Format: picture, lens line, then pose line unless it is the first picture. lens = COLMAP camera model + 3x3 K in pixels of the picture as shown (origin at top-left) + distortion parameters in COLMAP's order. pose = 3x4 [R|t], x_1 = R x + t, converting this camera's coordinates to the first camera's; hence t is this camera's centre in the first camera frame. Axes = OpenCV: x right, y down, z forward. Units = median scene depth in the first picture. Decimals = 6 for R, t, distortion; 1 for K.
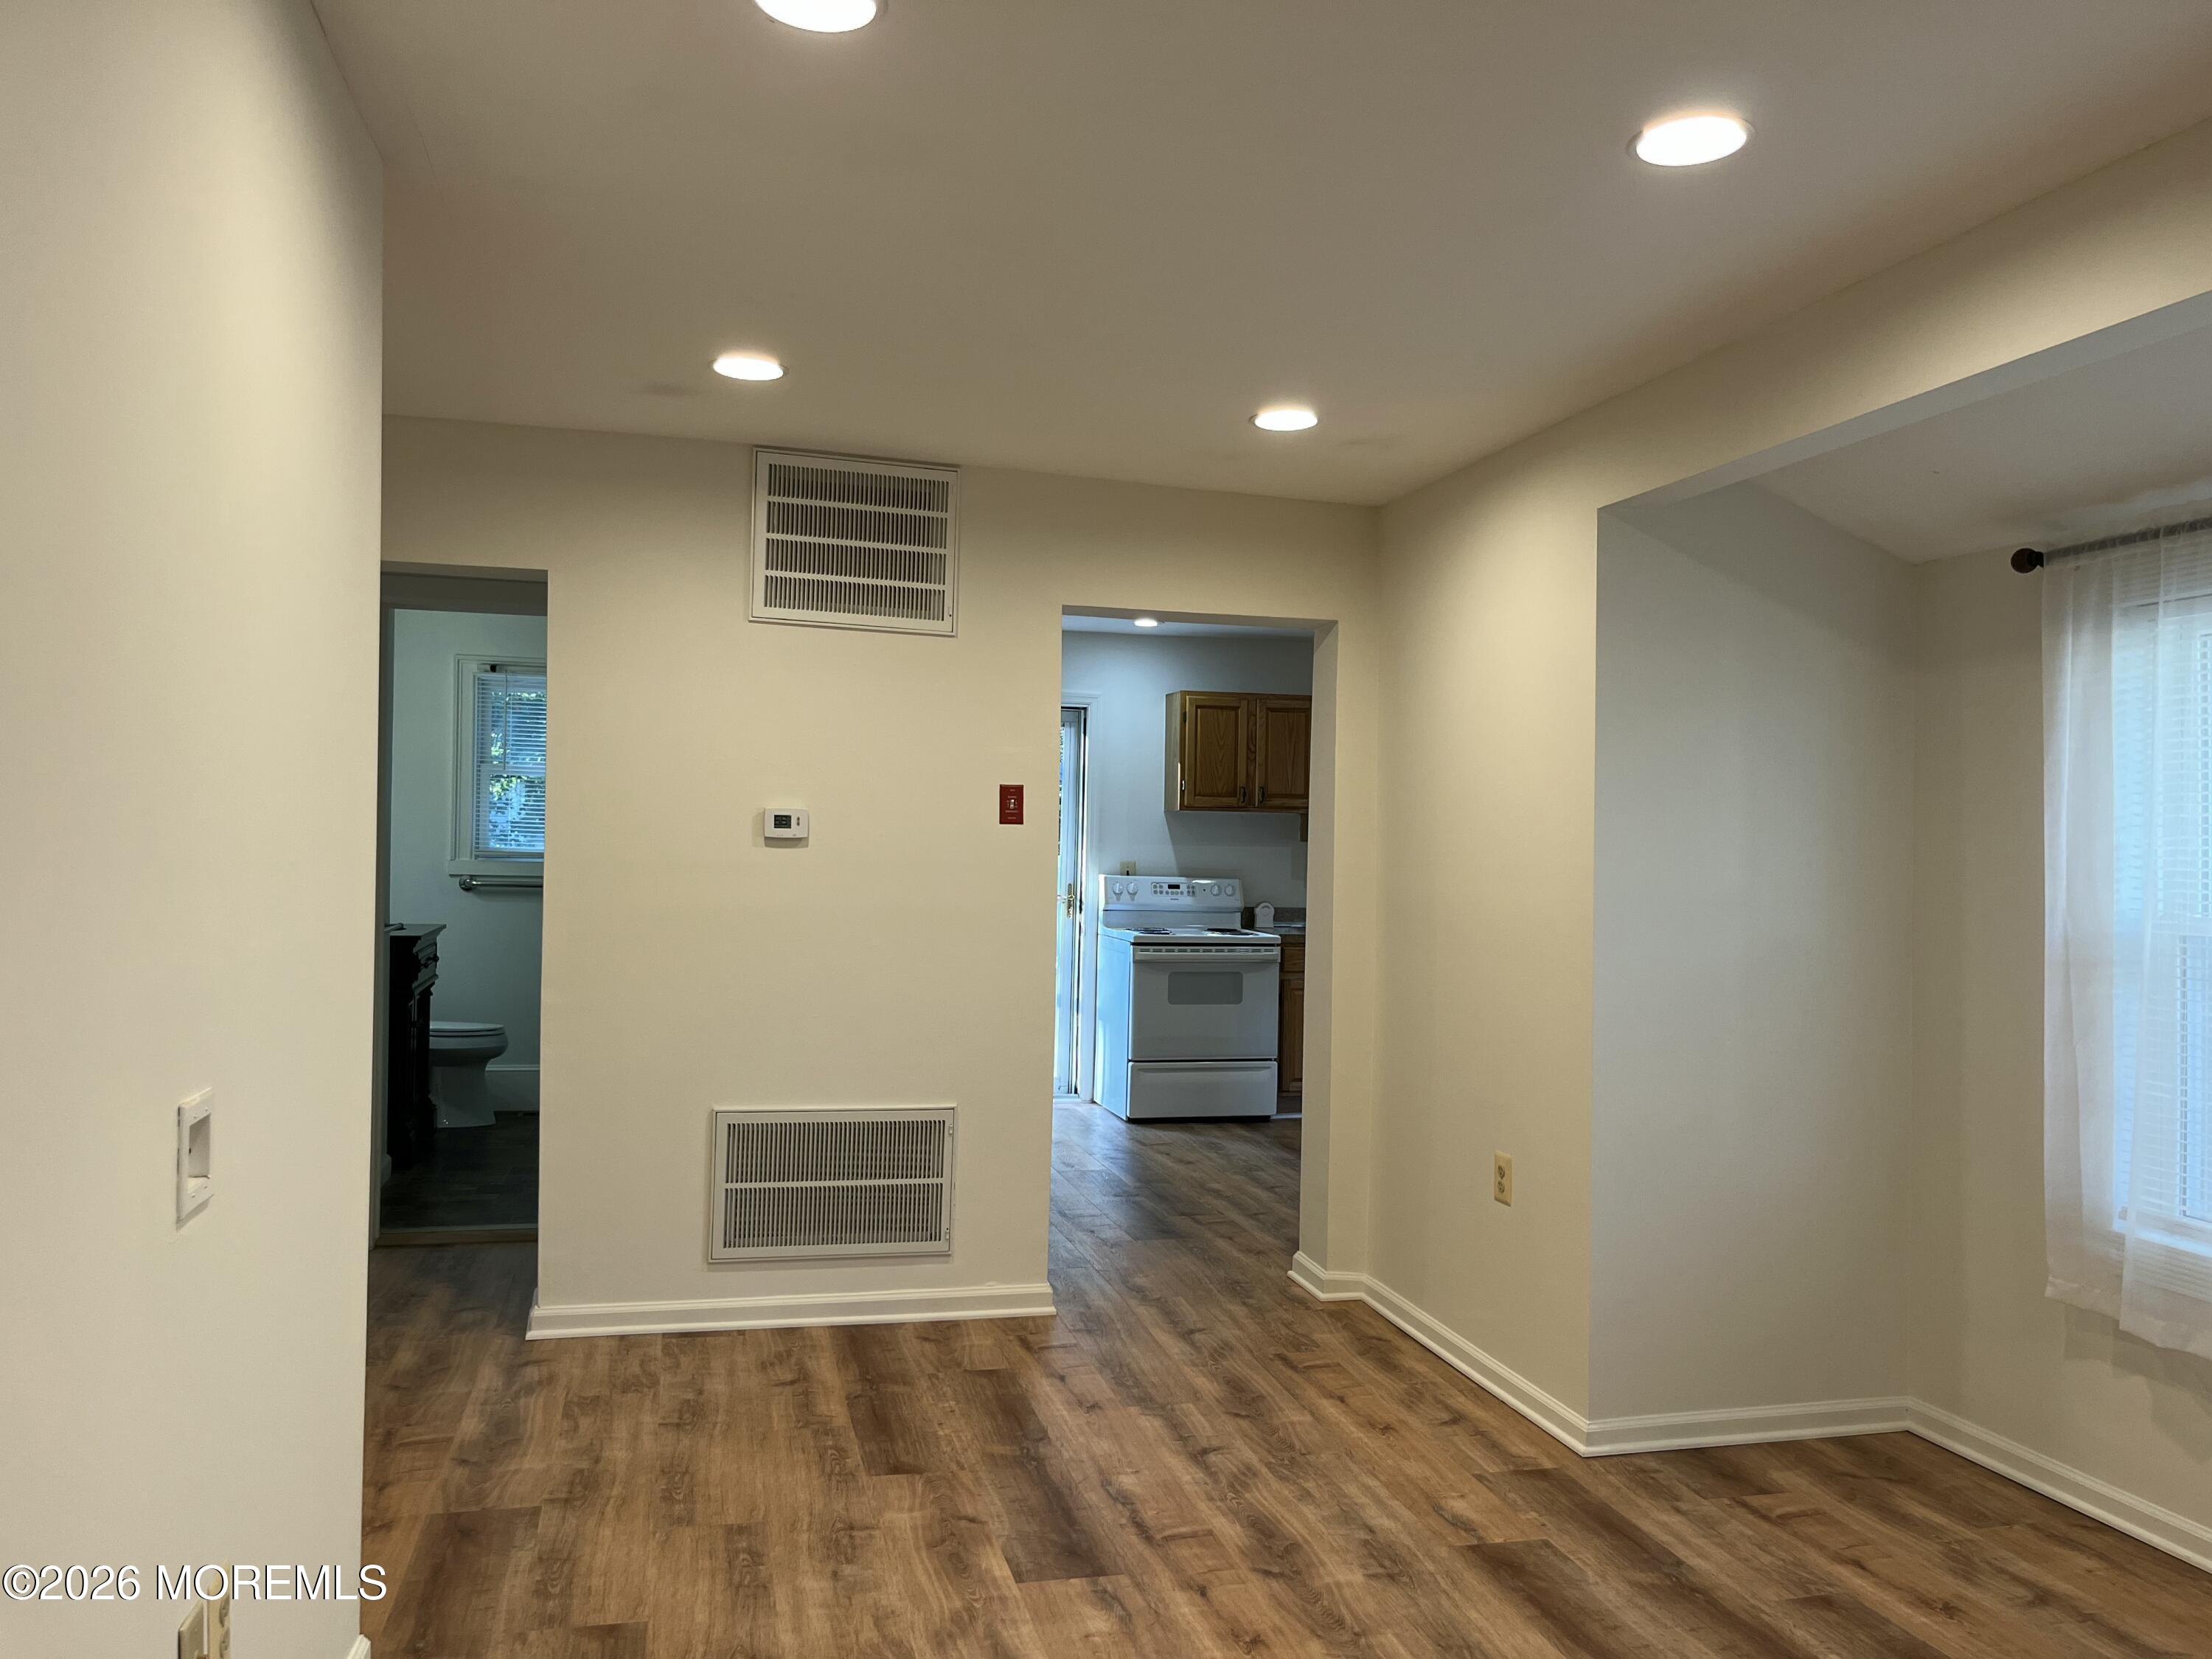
lens RADIAL K [[1715.2, 0, 1099.9], [0, 1715.2, 829.2], [0, 0, 1]] dist [0.090741, -0.089572]
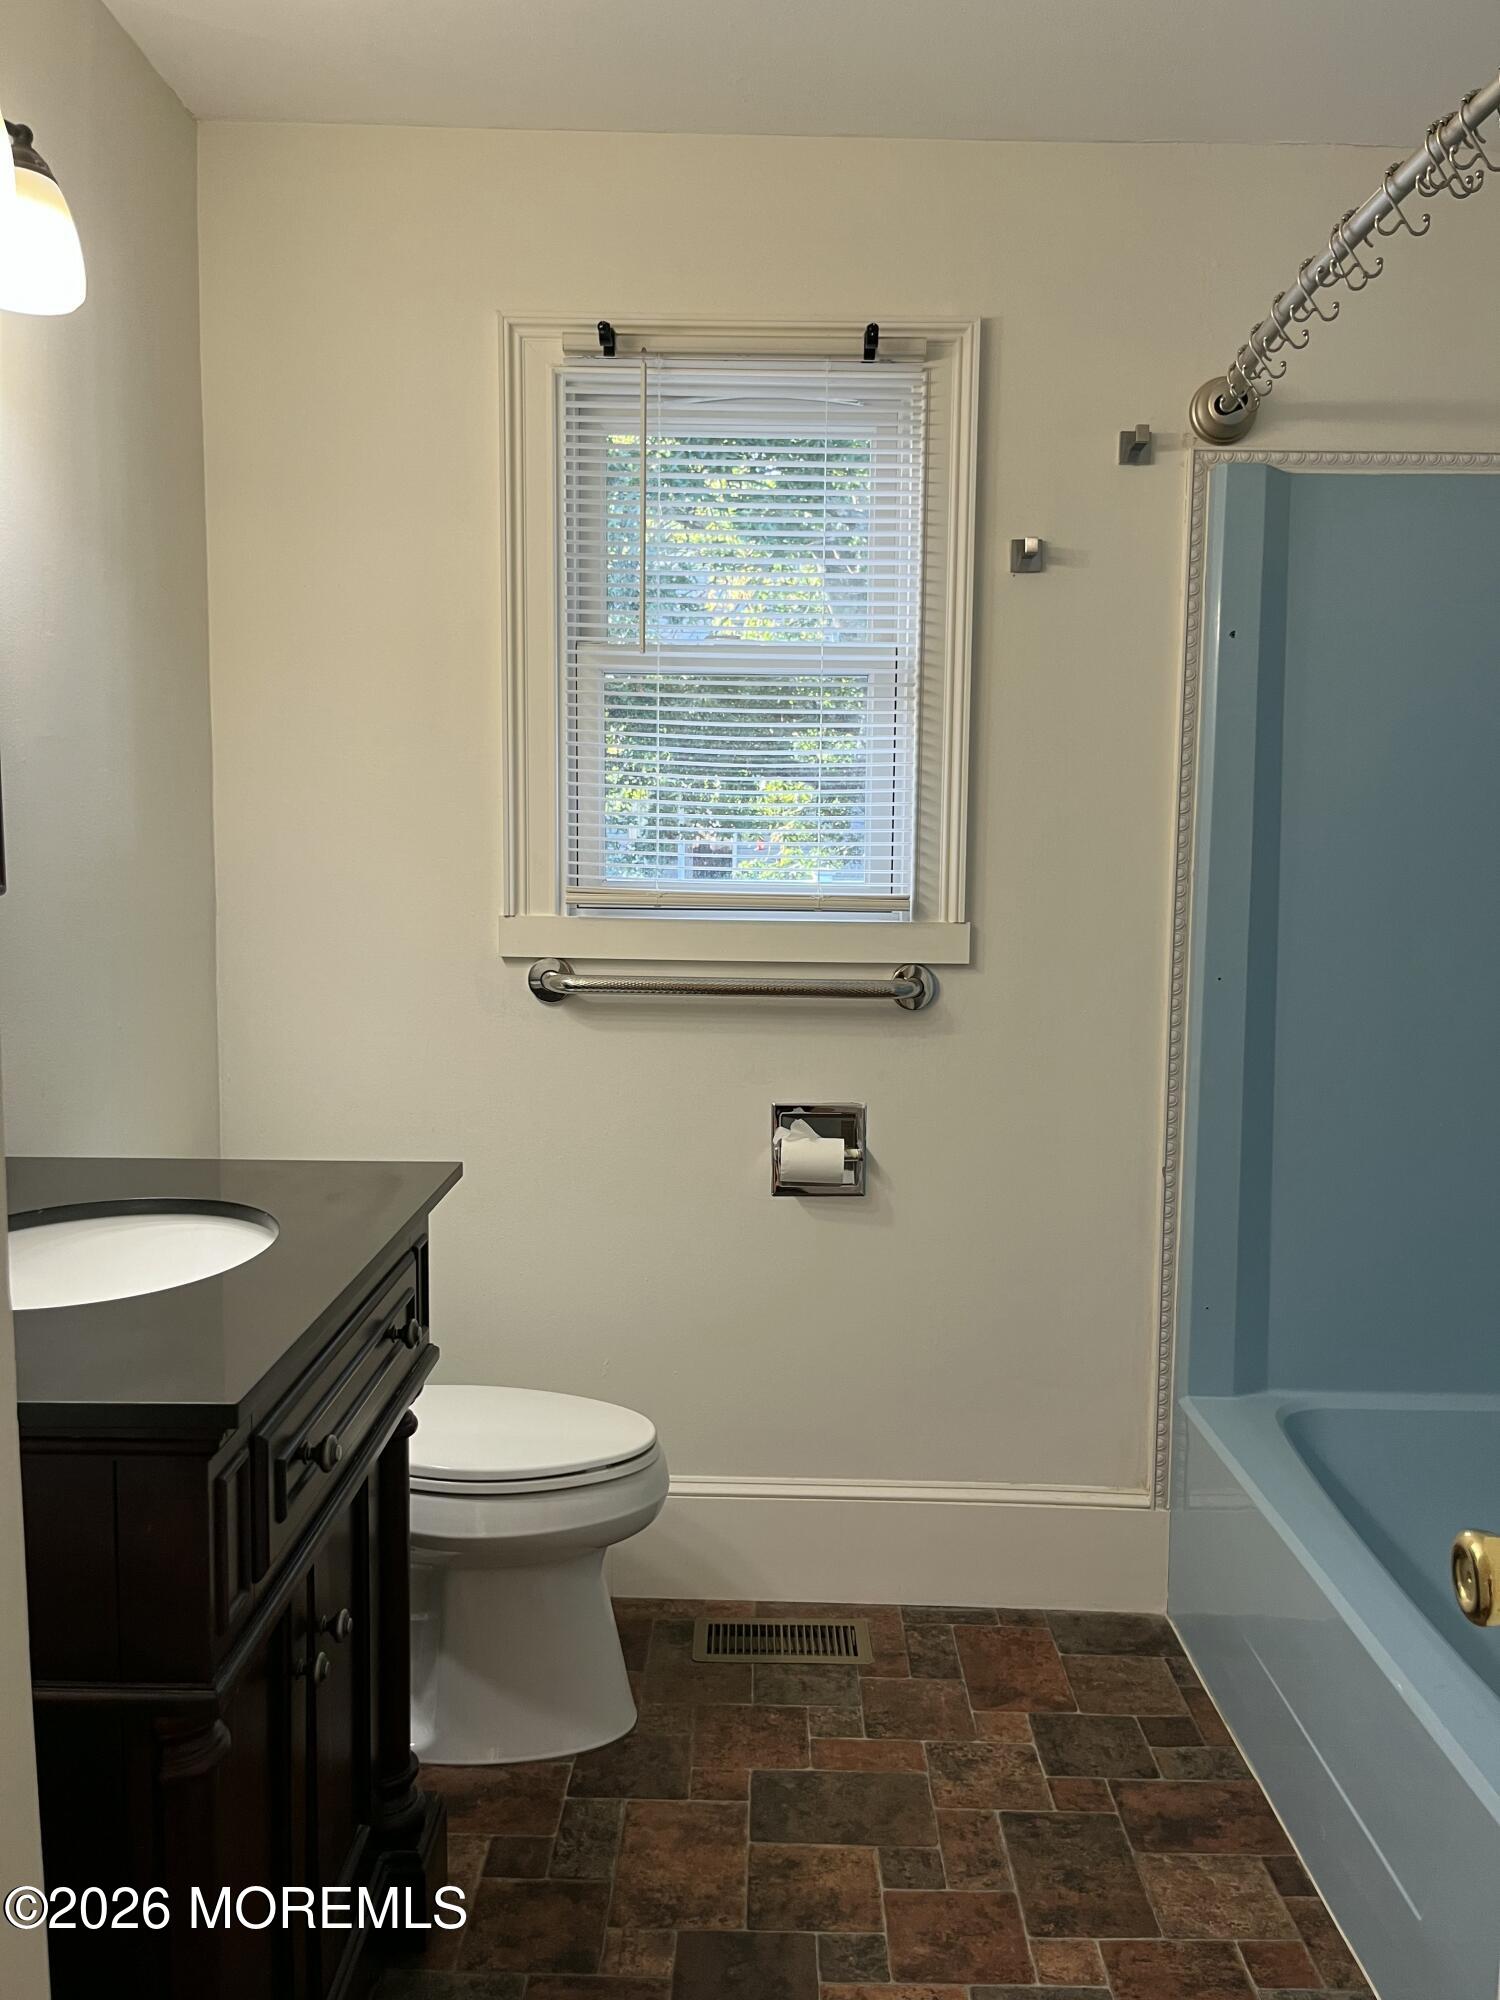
lens RADIAL K [[1550.8, 0, 749.4], [0, 1550.8, 1000.5], [0, 0, 1]] dist [0.090741, -0.089572]
pose [[0.969303, 0.013830, -0.245478, -0.245684], [0.008627, 0.995889, 0.090171, 0.006273], [0.245716, -0.089521, 0.965199, 0.697813]]
